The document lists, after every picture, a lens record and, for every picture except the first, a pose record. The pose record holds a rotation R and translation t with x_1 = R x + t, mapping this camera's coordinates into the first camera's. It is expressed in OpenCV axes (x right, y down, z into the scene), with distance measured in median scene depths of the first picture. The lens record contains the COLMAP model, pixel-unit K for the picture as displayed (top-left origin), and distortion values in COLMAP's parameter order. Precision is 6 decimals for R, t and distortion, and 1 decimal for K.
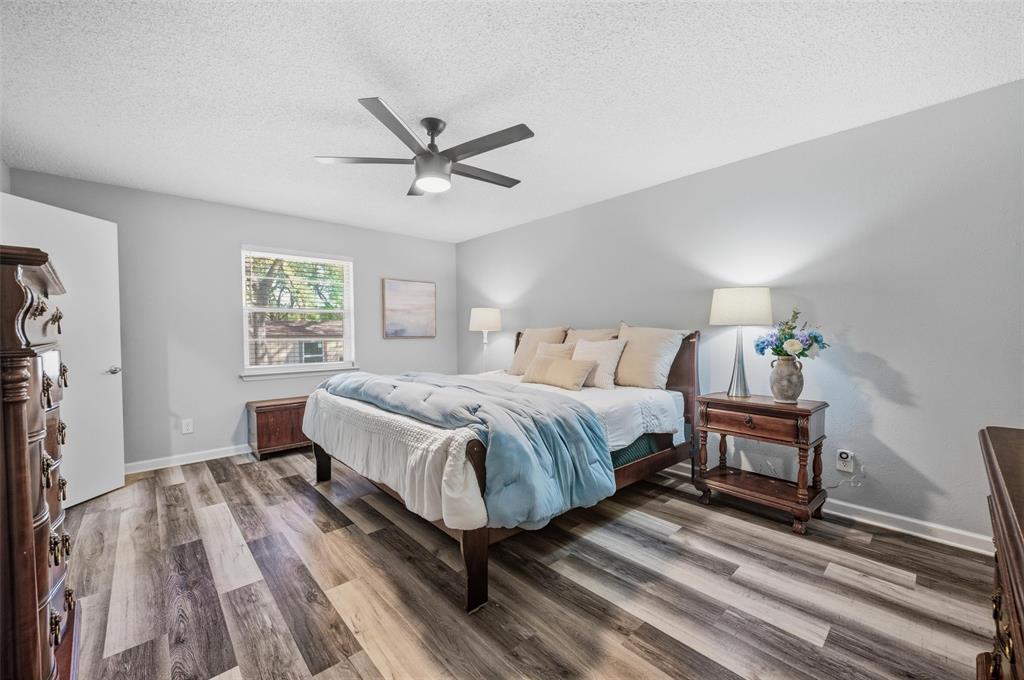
lens RADIAL K [[403.5, 0, 512.0], [0, 403.5, 340.0], [0, 0, 1]] dist [-0.001143, -0.000097]
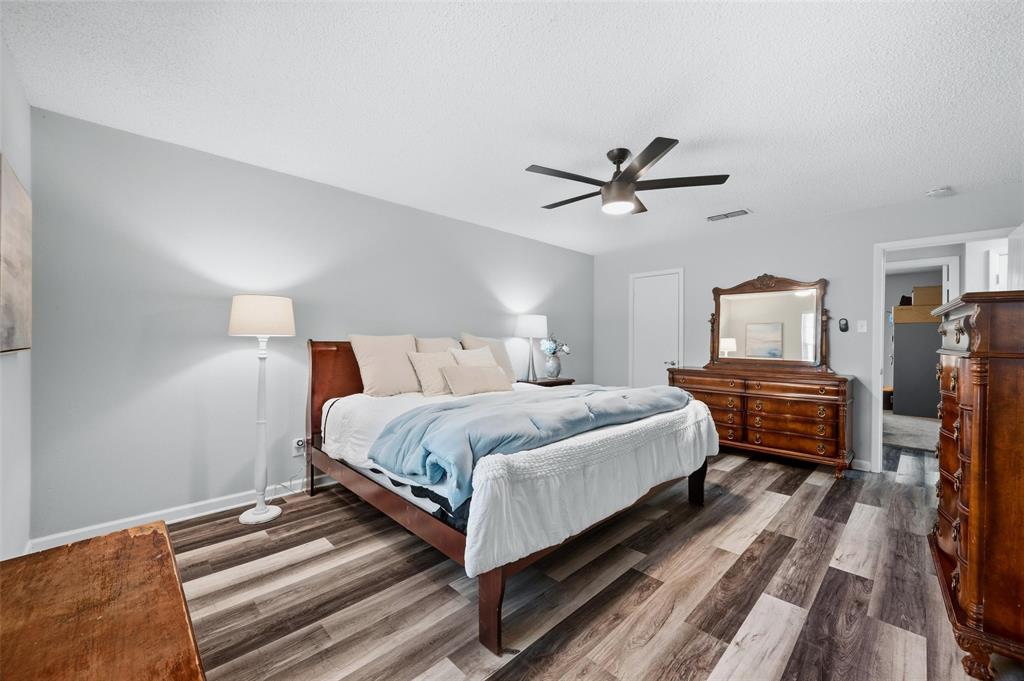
lens RADIAL K [[403.5, 0, 512.0], [0, 403.5, 340.5], [0, 0, 1]] dist [-0.001143, -0.000097]
pose [[-0.033980, 0.010530, 0.999367, -1.608210], [0.013709, 0.999855, -0.010069, -0.017952], [-0.999328, 0.013358, -0.034119, 1.664308]]
